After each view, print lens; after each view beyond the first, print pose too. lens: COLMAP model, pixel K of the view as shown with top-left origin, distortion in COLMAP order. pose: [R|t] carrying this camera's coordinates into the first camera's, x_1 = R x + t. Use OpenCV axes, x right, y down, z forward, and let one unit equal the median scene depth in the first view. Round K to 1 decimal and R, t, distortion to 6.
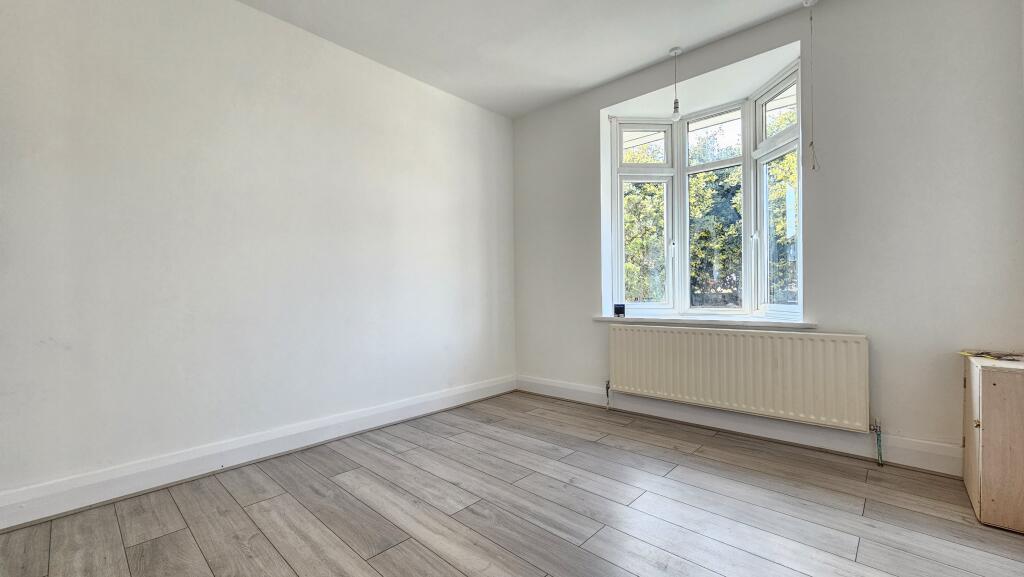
lens RADIAL K [[418.5, 0, 511.3], [0, 418.5, 292.1], [0, 0, 1]] dist [-0.002489, -0.000300]
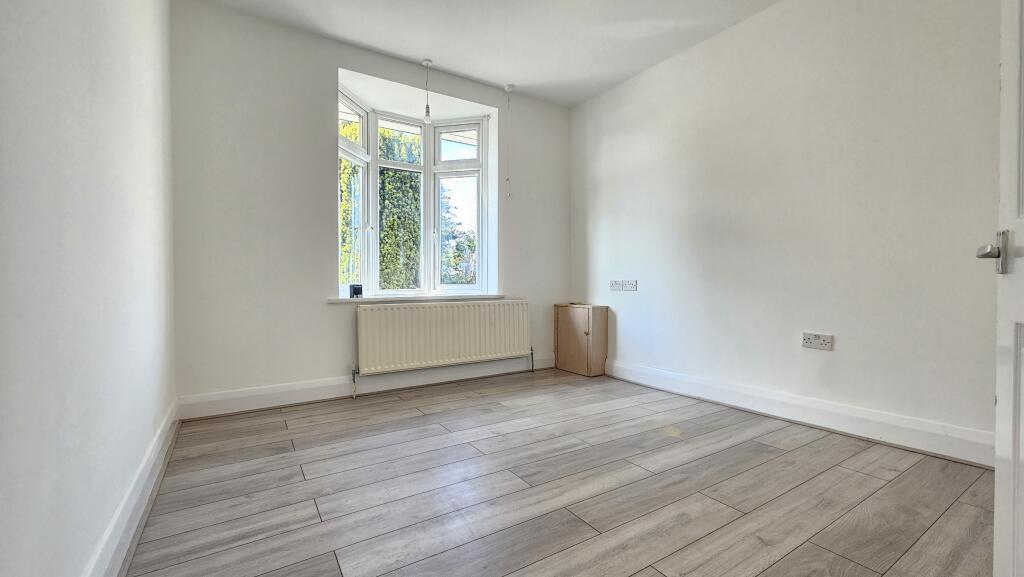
lens RADIAL K [[418.5, 0, 511.3], [0, 418.5, 292.1], [0, 0, 1]] dist [-0.002489, -0.000300]
pose [[0.248128, -0.004859, 0.968715, -0.672076], [0.003854, 0.999984, 0.004029, 0.051477], [-0.968720, 0.002734, 0.248143, 0.497770]]
